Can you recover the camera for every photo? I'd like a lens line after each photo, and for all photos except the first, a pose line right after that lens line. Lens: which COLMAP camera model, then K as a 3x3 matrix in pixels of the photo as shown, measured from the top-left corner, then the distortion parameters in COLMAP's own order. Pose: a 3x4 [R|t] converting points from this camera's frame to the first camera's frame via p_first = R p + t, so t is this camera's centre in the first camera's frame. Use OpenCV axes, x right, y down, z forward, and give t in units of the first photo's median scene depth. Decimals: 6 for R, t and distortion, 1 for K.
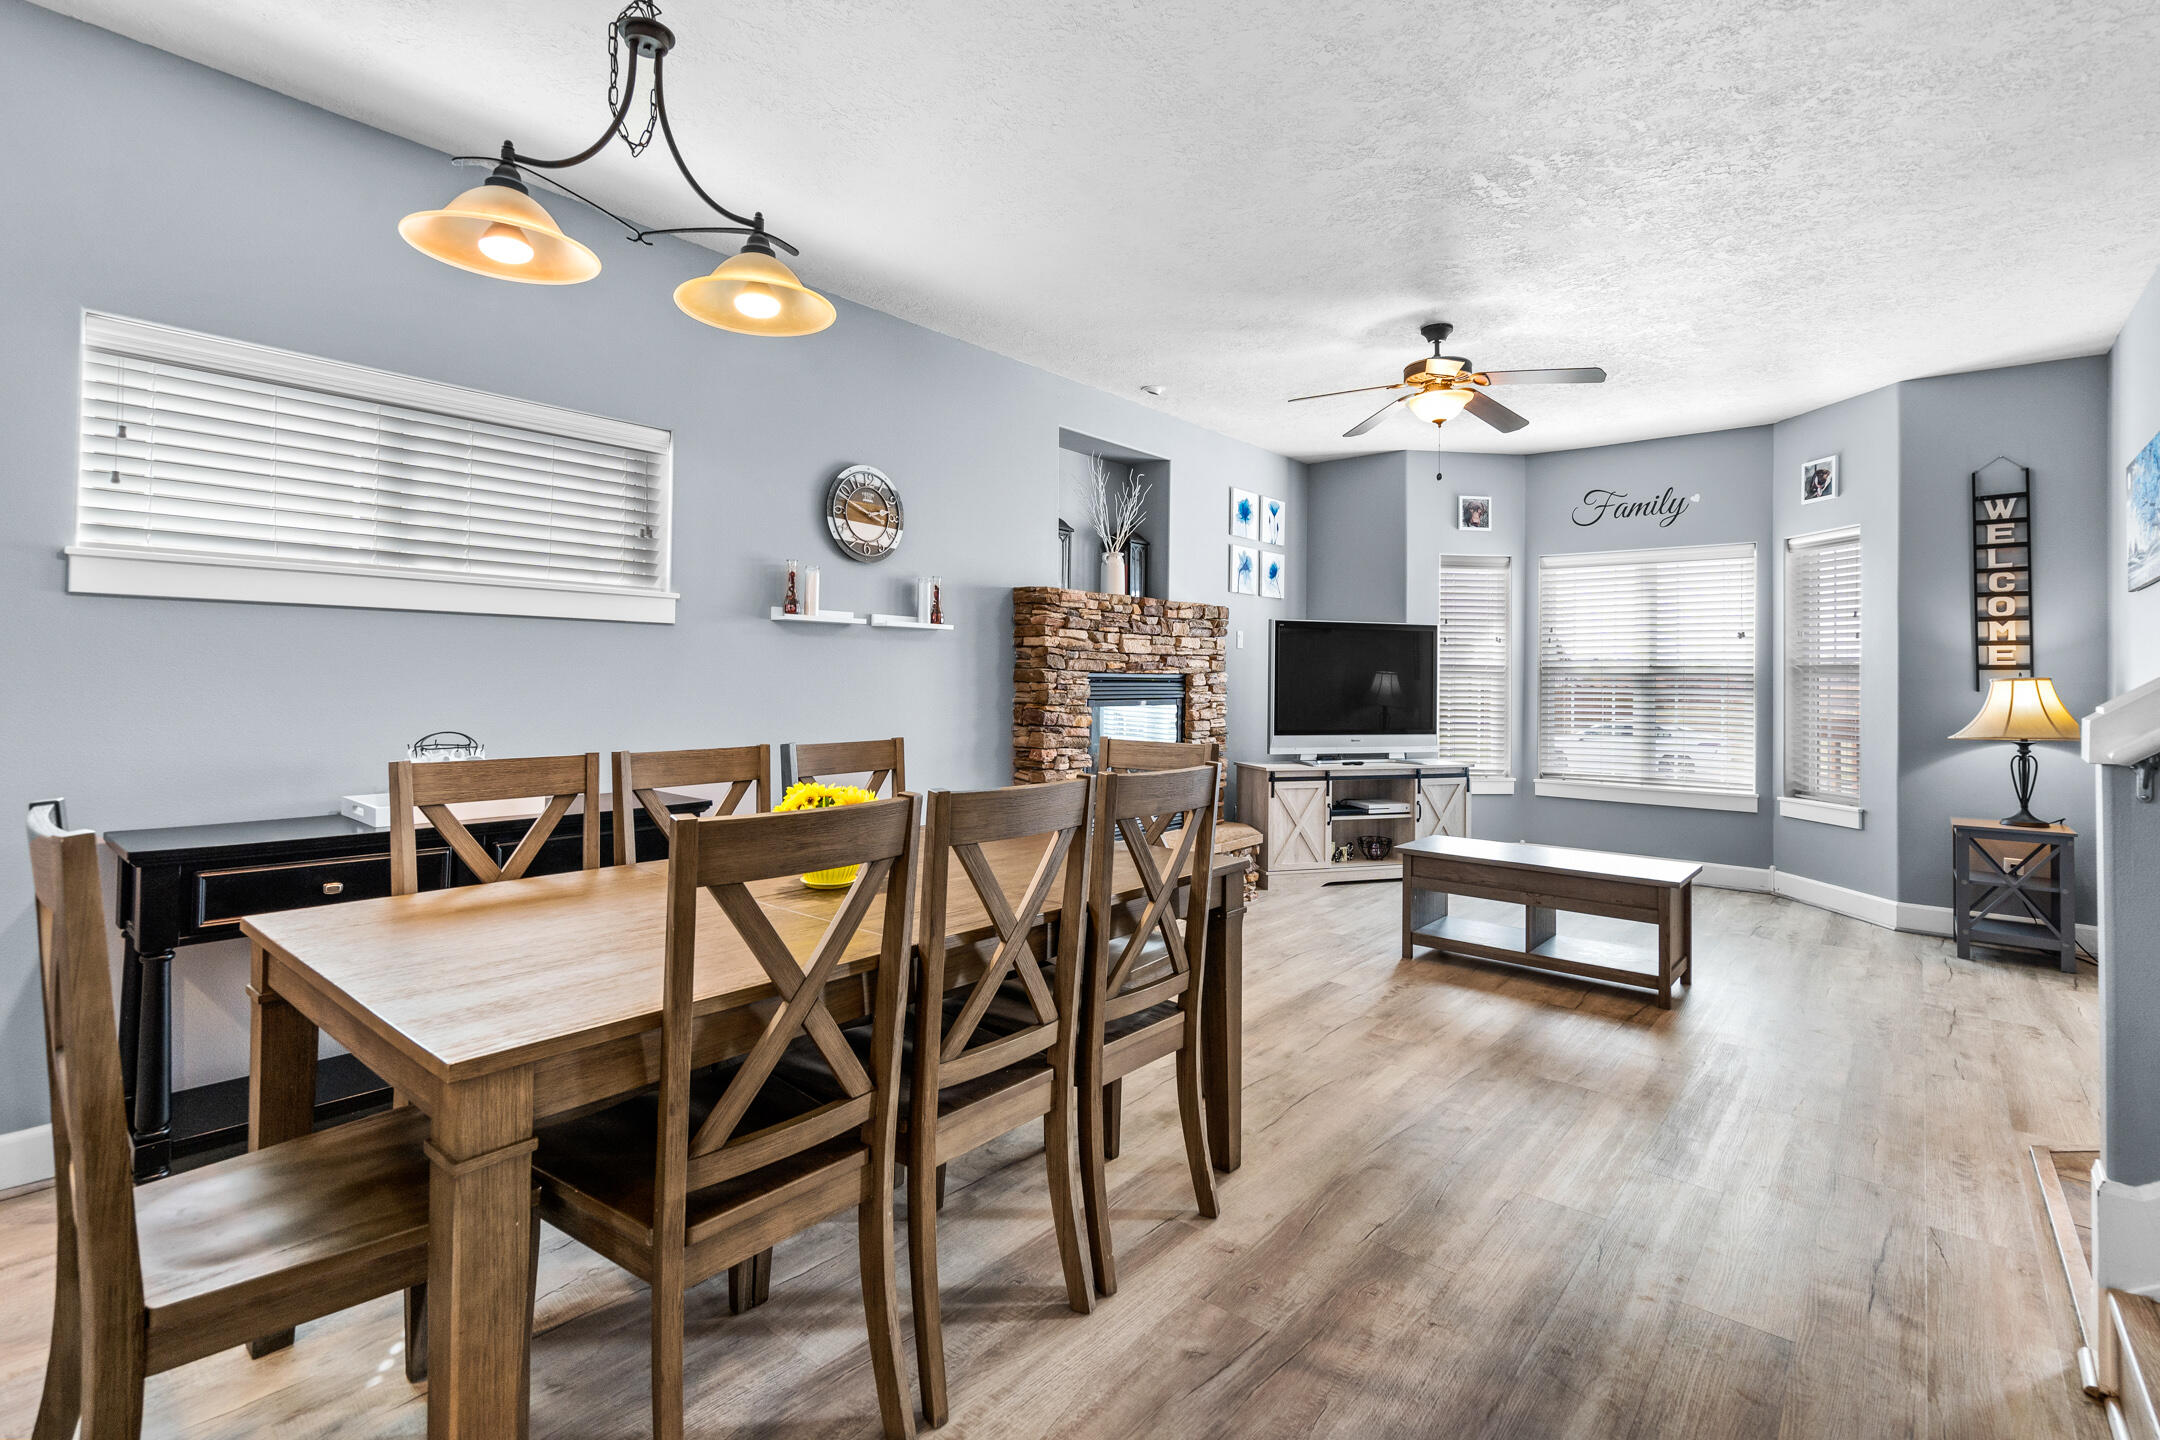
lens RADIAL K [[997.0, 0, 1070.9], [0, 997.0, 661.3], [0, 0, 1]] dist [0.001291, 0.000348]
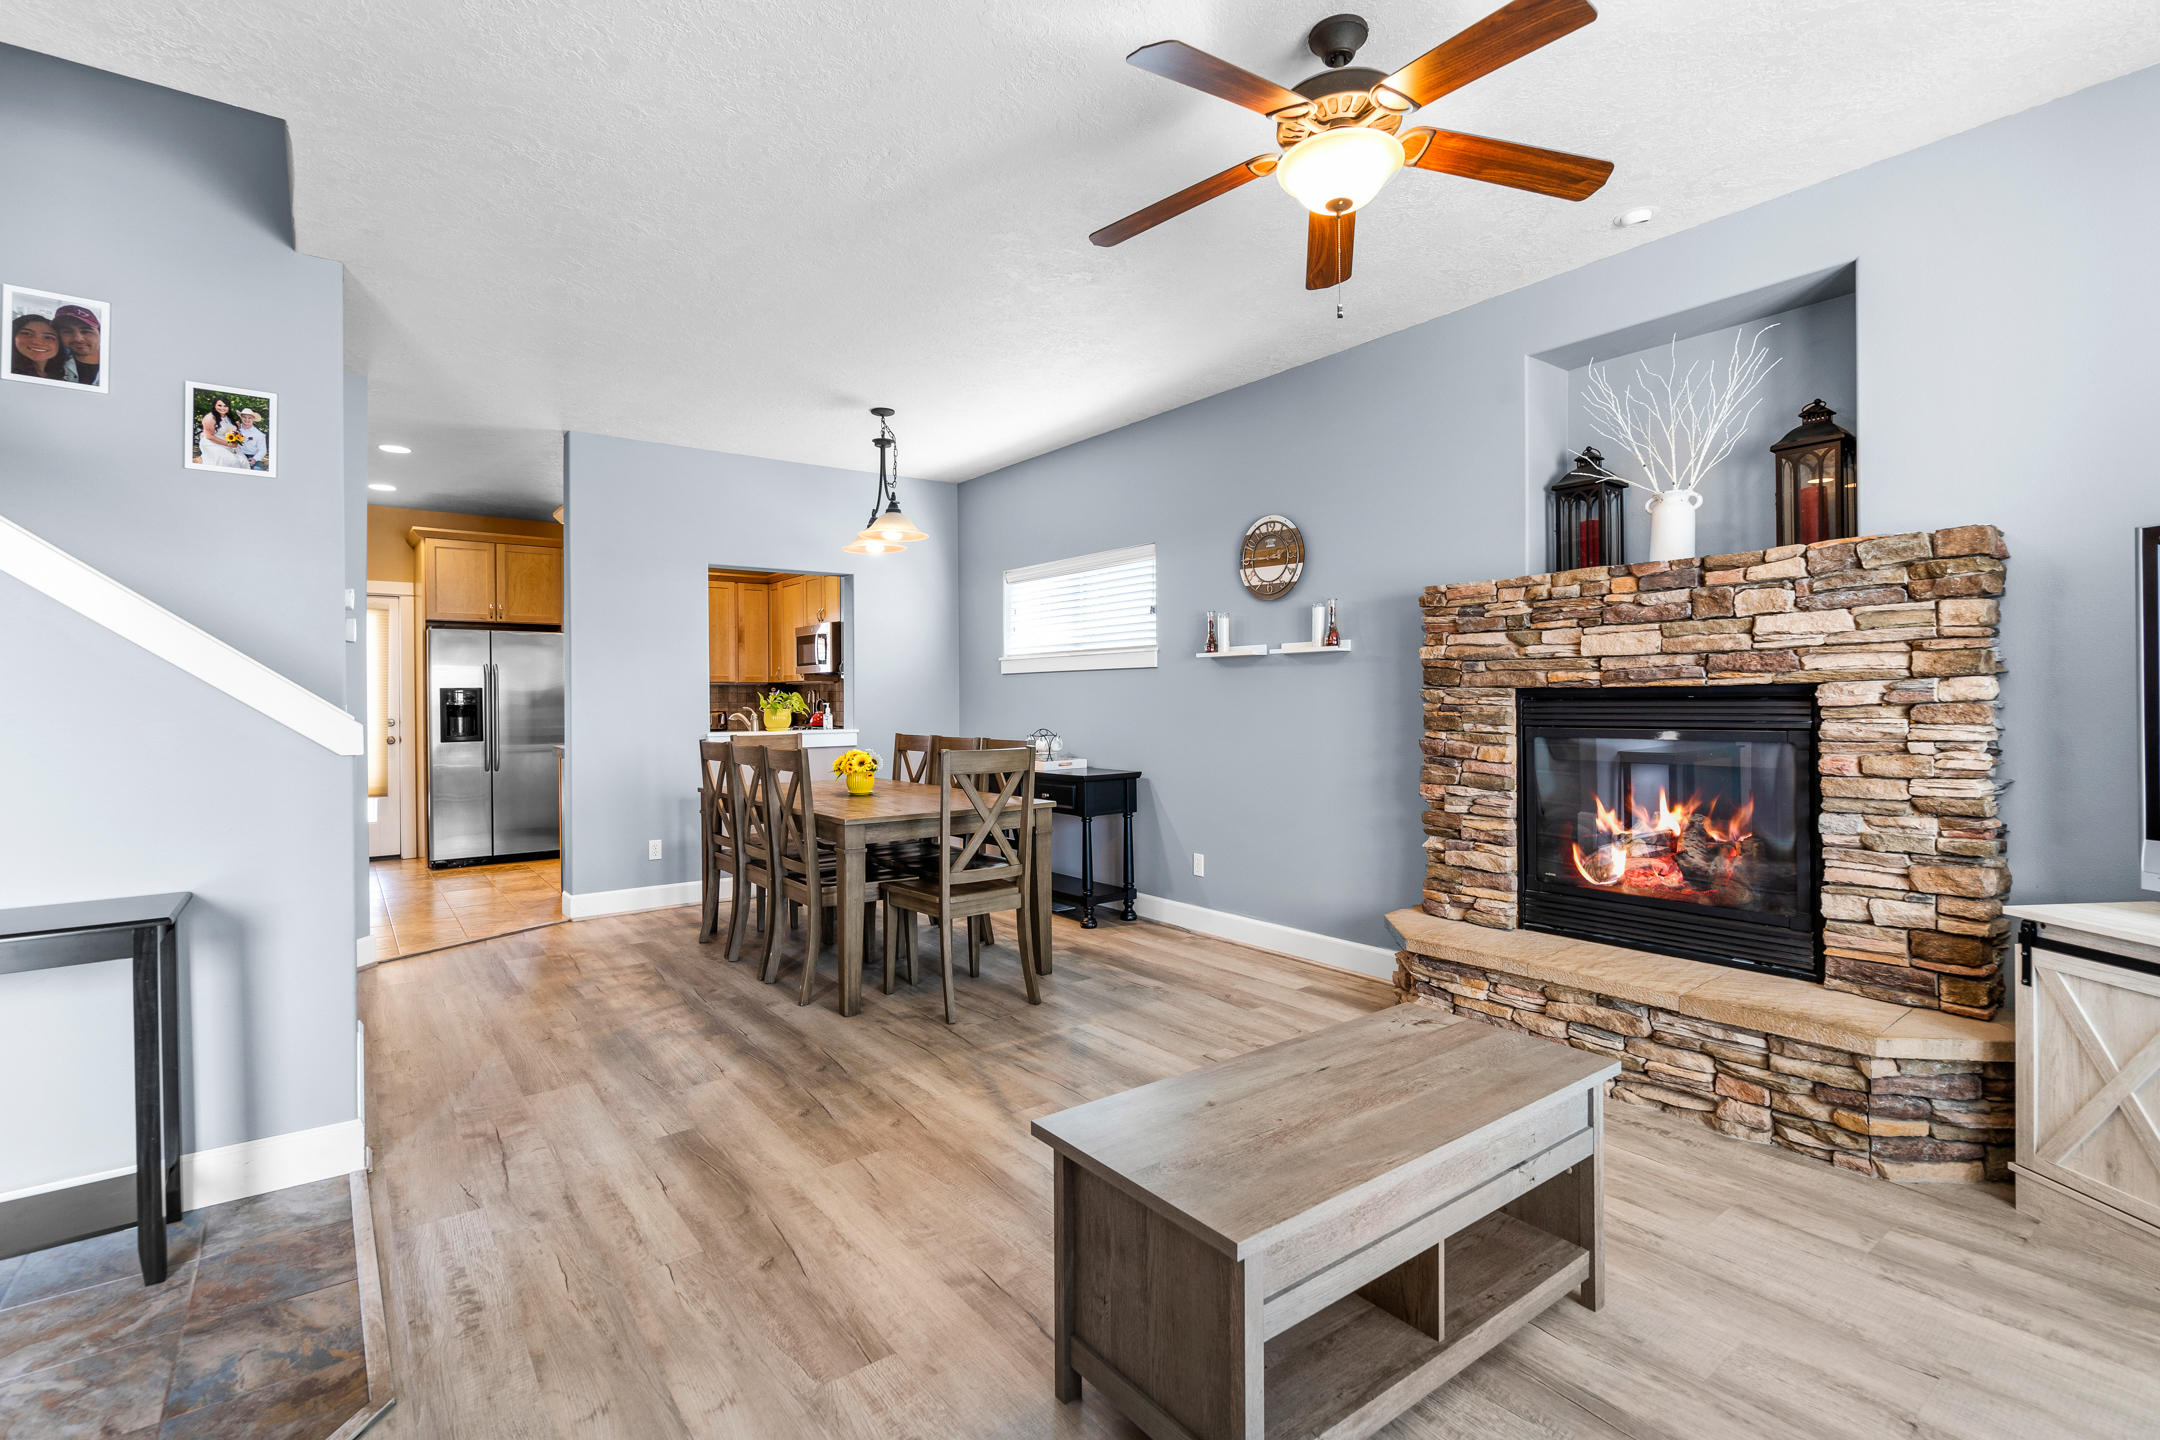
lens RADIAL K [[992.0, 0, 1060.8], [0, 992.0, 702.3], [0, 0, 1]] dist [-0.002318, 0.000226]
pose [[-0.223771, -0.007606, -0.974612, 0.722312], [0.022101, 0.999673, -0.012876, 0.021230], [0.974391, -0.024421, -0.223529, 0.762254]]
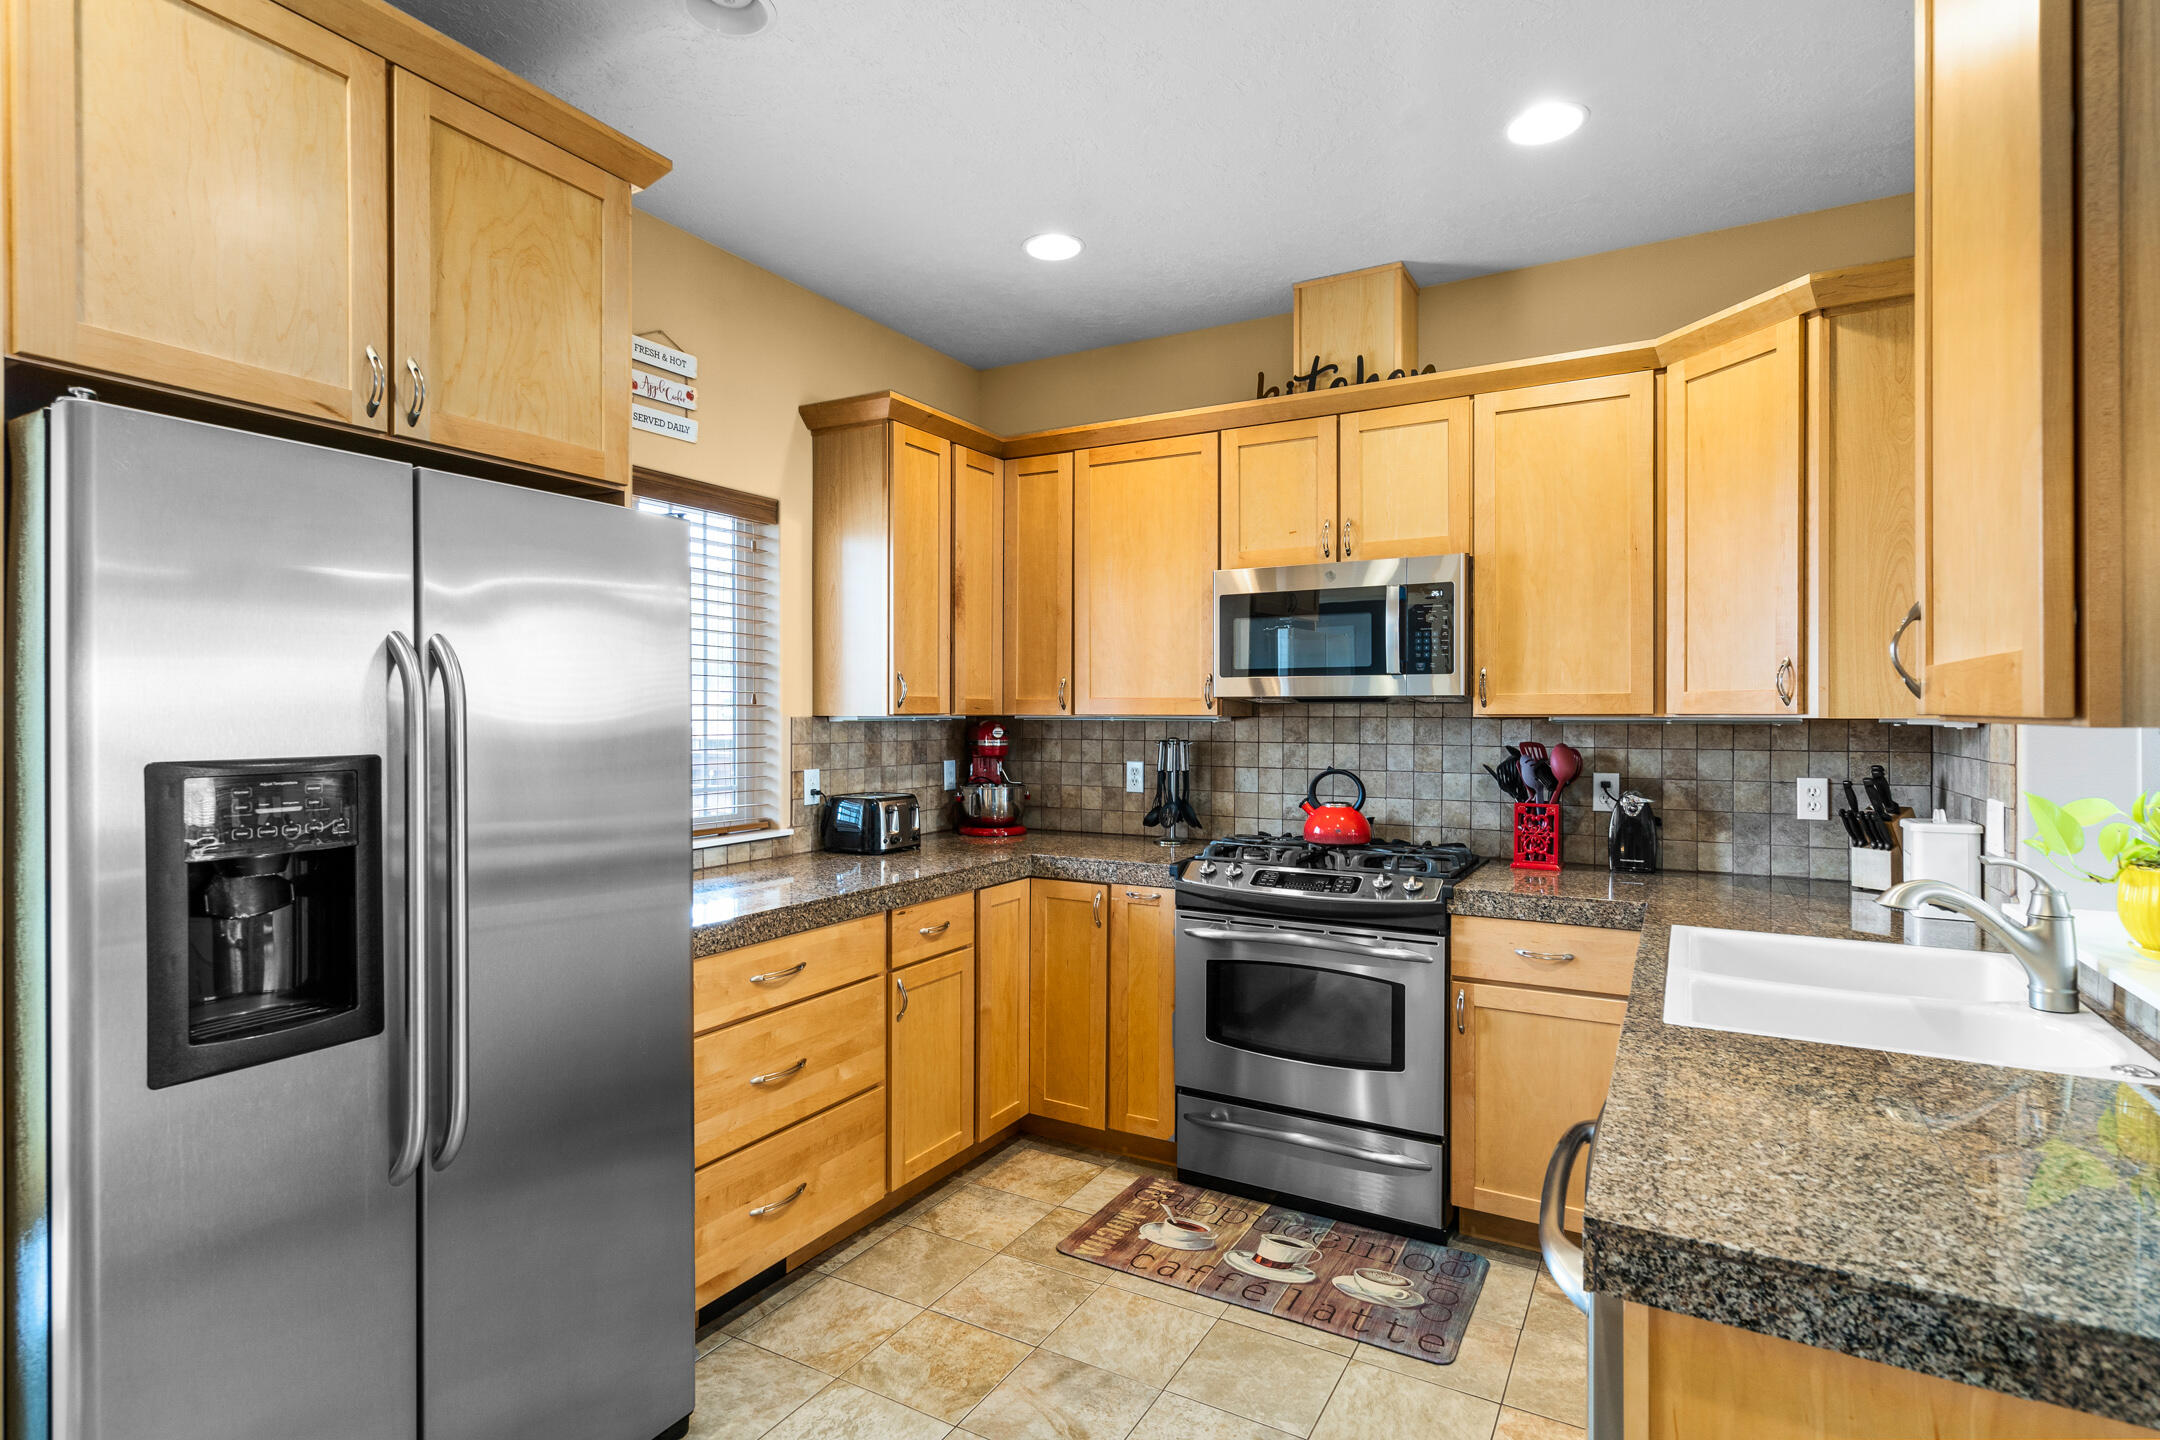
lens RADIAL K [[1064.6, 0, 1074.8], [0, 1064.6, 720.2], [0, 0, 1]] dist [0.000783, 0.000867]
pose [[0.179693, -0.008833, -0.983683, -0.068435], [0.017314, 0.999833, -0.005815, -0.034749], [0.983570, -0.015986, 0.179816, -0.129627]]
